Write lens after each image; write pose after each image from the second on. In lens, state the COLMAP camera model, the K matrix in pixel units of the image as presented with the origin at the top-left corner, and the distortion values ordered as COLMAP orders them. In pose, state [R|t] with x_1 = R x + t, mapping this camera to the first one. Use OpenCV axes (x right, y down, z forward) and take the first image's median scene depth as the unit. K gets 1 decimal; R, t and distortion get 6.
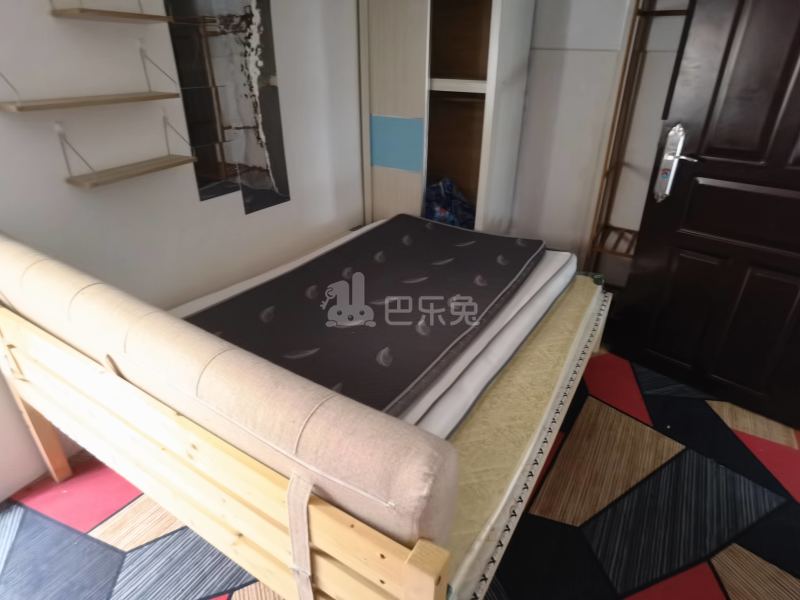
lens RADIAL K [[464.5, 0, 400.0], [0, 464.5, 300.0], [0, 0, 1]] dist [-0.114533, 0.078305]
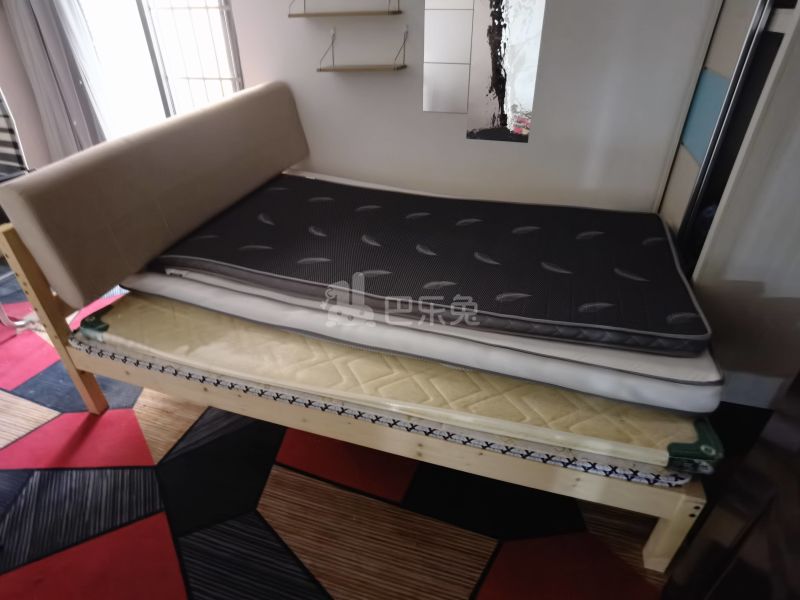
lens RADIAL K [[464.5, 0, 400.0], [0, 464.5, 300.0], [0, 0, 1]] dist [-0.114533, 0.078305]
pose [[0.248901, 0.526038, -0.813223, 0.947629], [-0.445213, 0.807821, 0.386278, -0.313083], [0.860136, 0.265913, 0.435266, 0.700682]]
